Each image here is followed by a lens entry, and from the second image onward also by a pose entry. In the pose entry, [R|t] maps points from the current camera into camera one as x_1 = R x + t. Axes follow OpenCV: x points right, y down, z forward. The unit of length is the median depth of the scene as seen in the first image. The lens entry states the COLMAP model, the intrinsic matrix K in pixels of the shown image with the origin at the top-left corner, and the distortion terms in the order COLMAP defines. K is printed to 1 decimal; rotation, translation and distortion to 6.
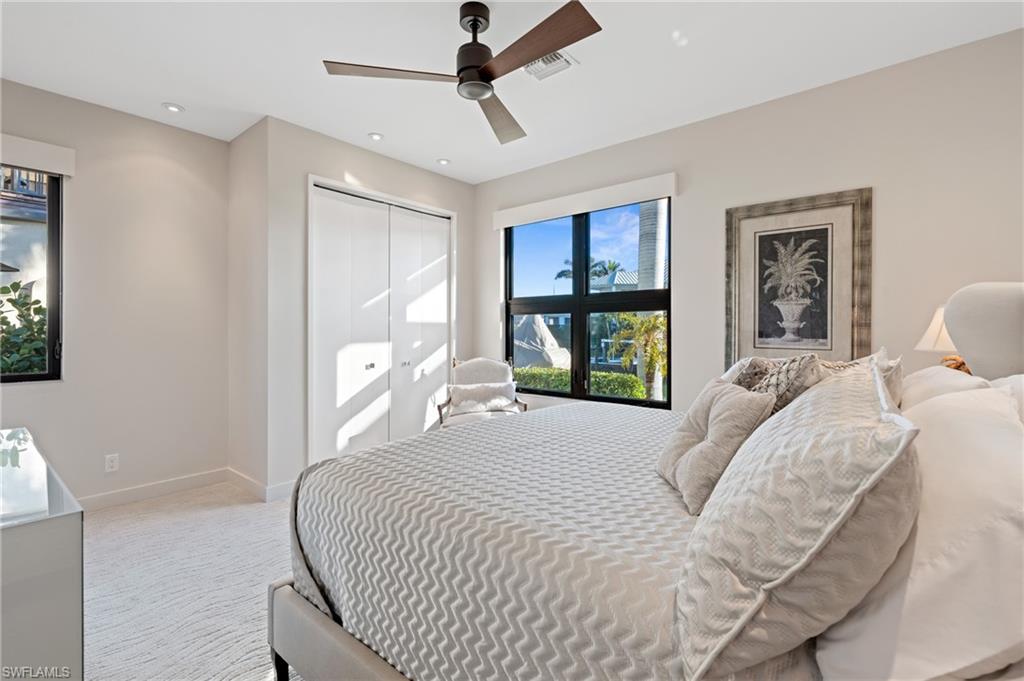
lens RADIAL K [[459.0, 0, 515.1], [0, 459.0, 330.4], [0, 0, 1]] dist [-0.003030, 0.000292]
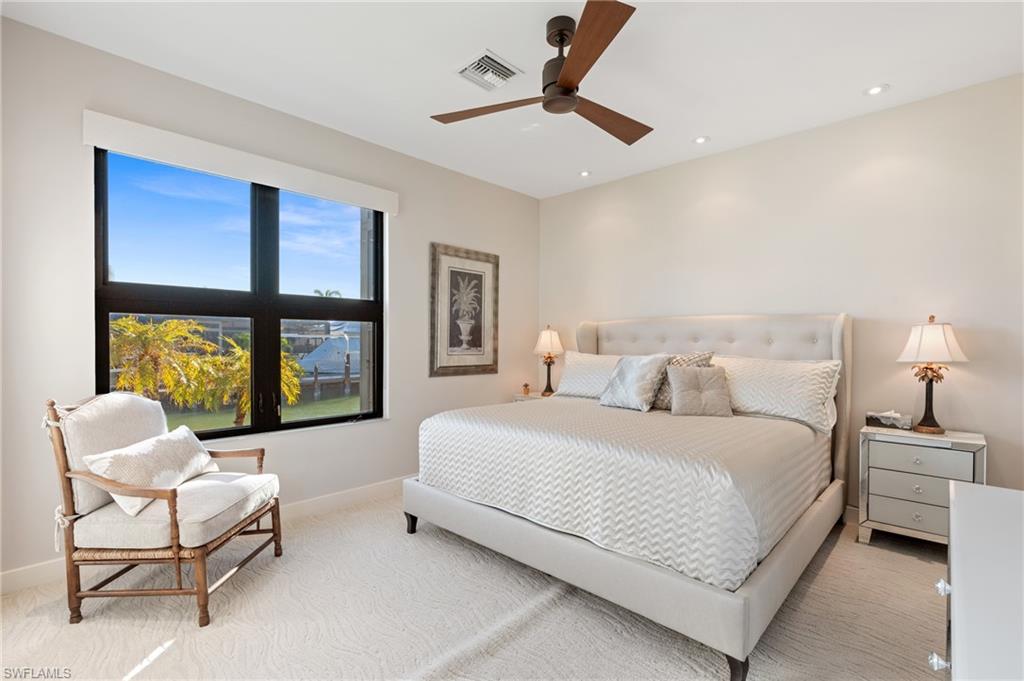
lens RADIAL K [[459.0, 0, 511.5], [0, 459.0, 344.3], [0, 0, 1]] dist [-0.003030, 0.000292]
pose [[0.083210, -0.011652, 0.996464, -0.790359], [-0.011198, 0.999858, 0.012627, -0.011374], [-0.996469, -0.012209, 0.083068, 0.730333]]
